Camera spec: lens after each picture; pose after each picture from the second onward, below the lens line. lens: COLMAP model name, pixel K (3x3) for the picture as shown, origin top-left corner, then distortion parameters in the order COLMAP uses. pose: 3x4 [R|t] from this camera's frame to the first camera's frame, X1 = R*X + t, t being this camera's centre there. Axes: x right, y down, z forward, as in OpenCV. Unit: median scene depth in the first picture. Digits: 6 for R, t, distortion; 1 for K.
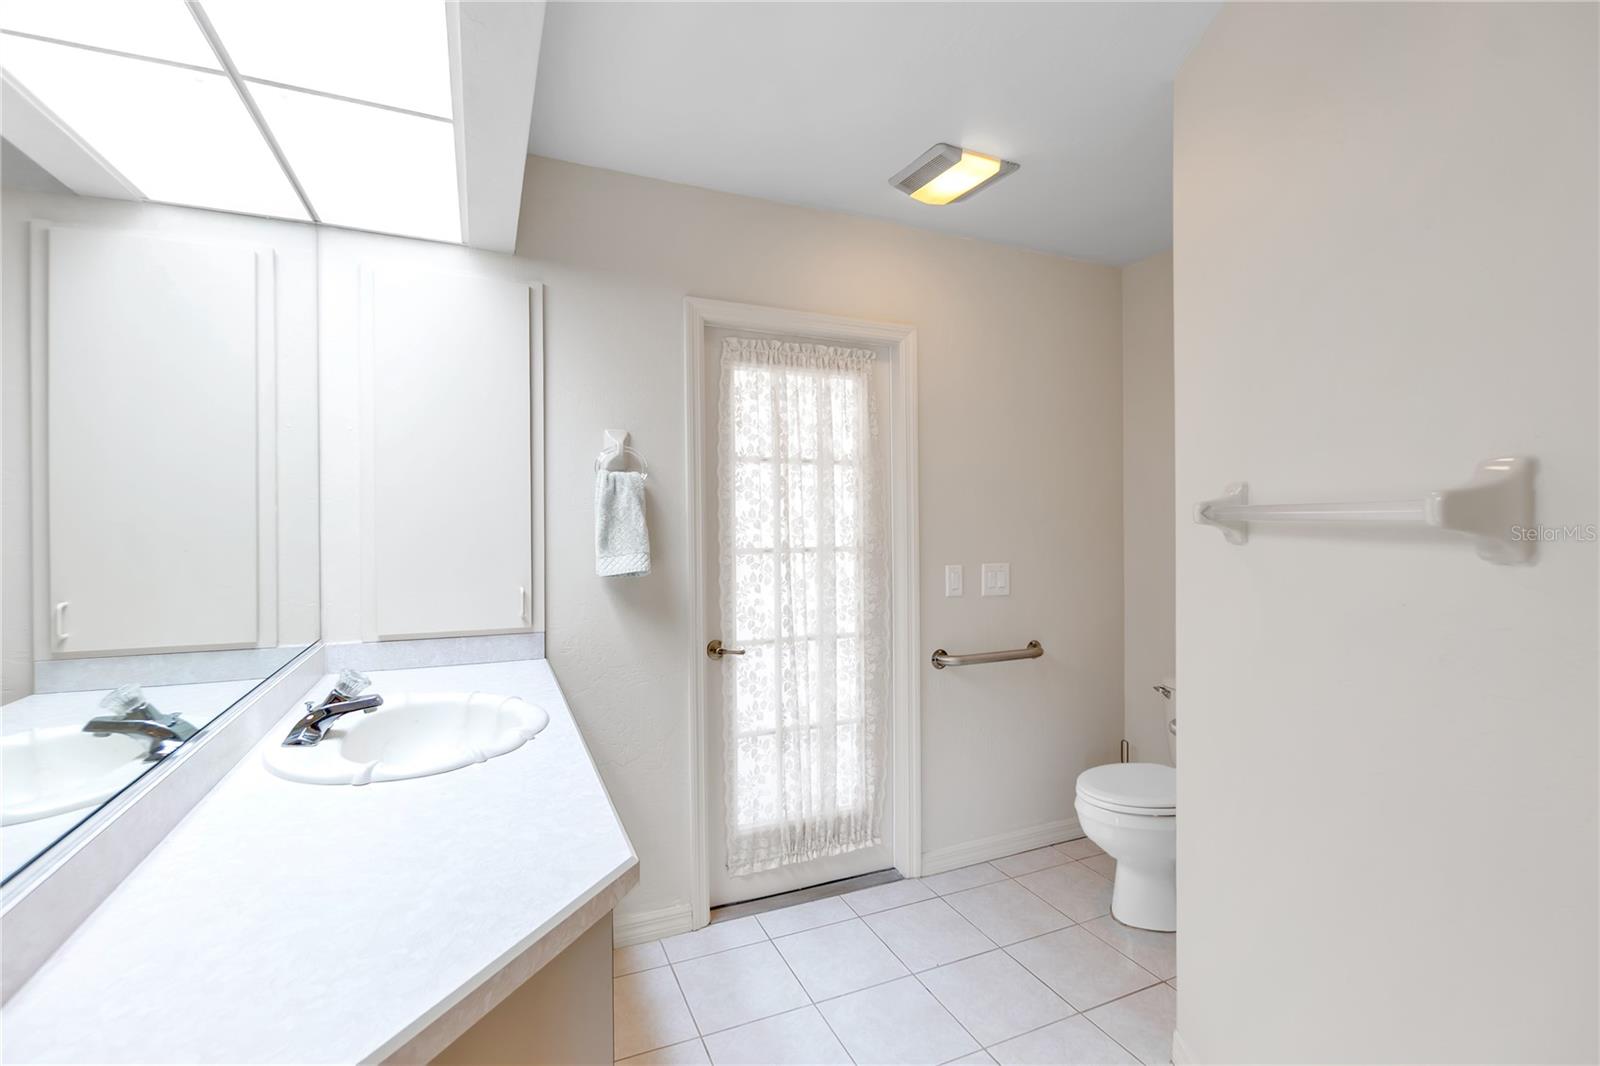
lens RADIAL K [[700.3, 0, 780.2], [0, 700.3, 509.1], [0, 0, 1]] dist [-0.006846, 0.000241]
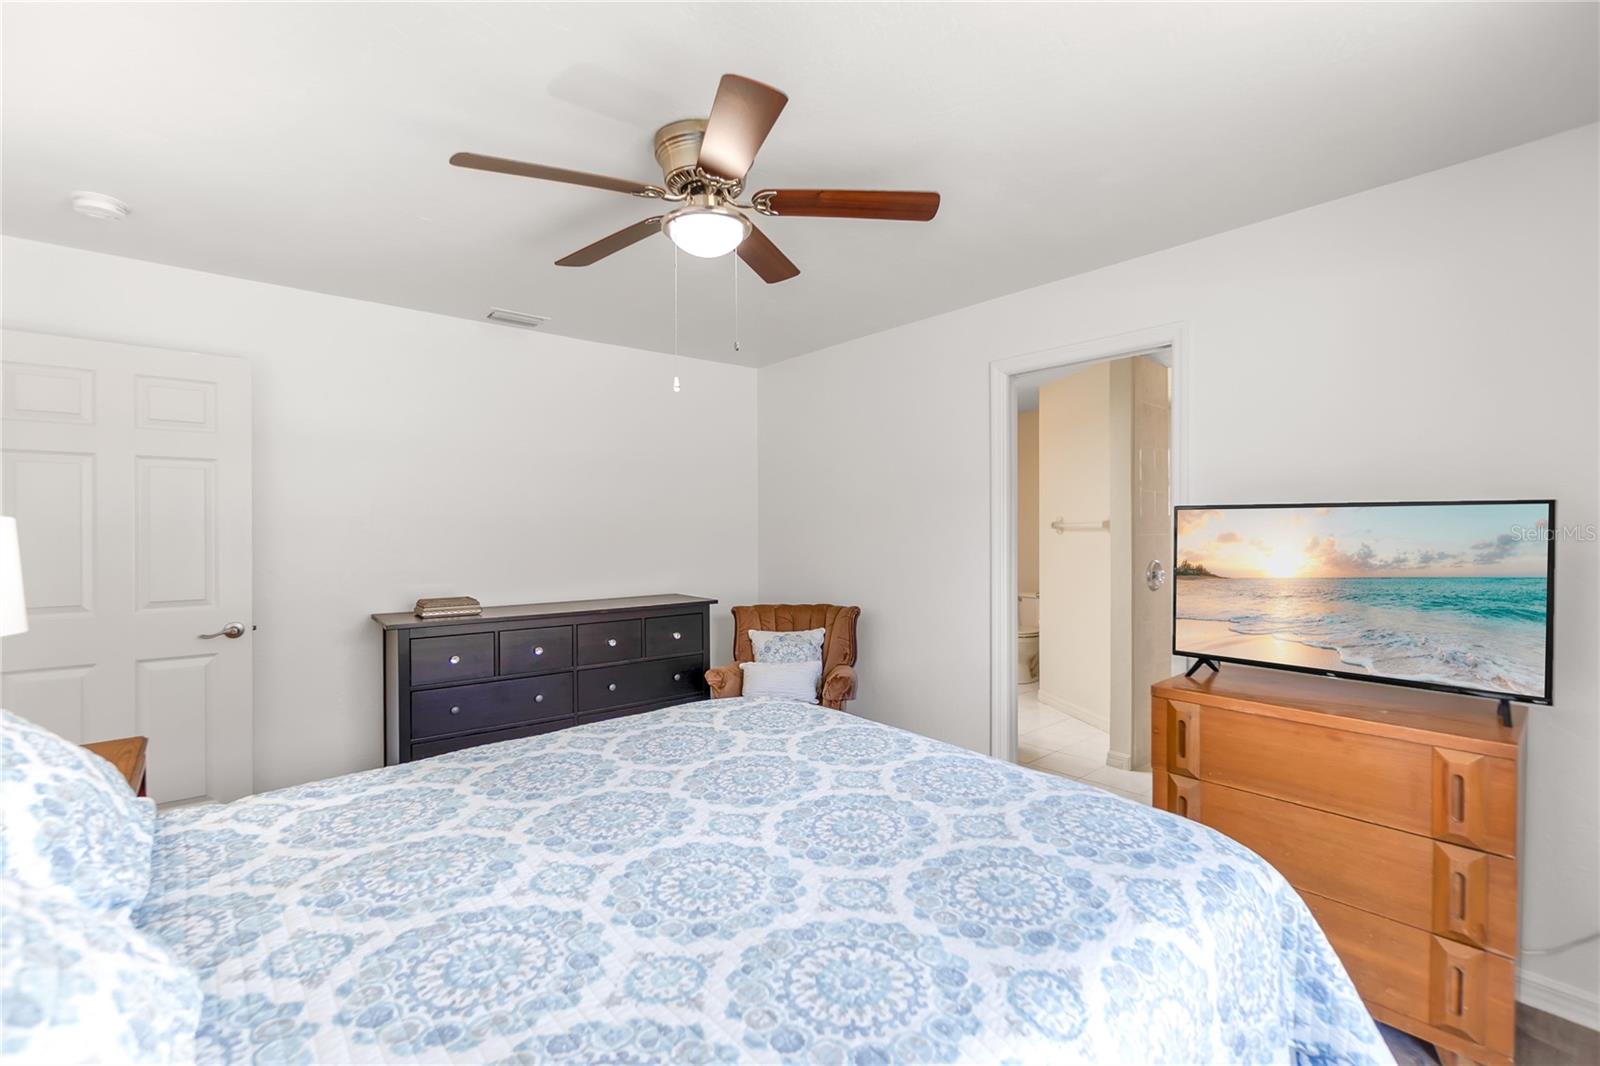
lens RADIAL K [[700.3, 0, 807.1], [0, 700.3, 526.3], [0, 0, 1]] dist [-0.006846, 0.000241]
pose [[0.951739, -0.019081, 0.306315, -0.932704], [0.018189, 0.999818, 0.005765, -0.018129], [-0.306369, 0.000085, 0.951913, -1.120635]]
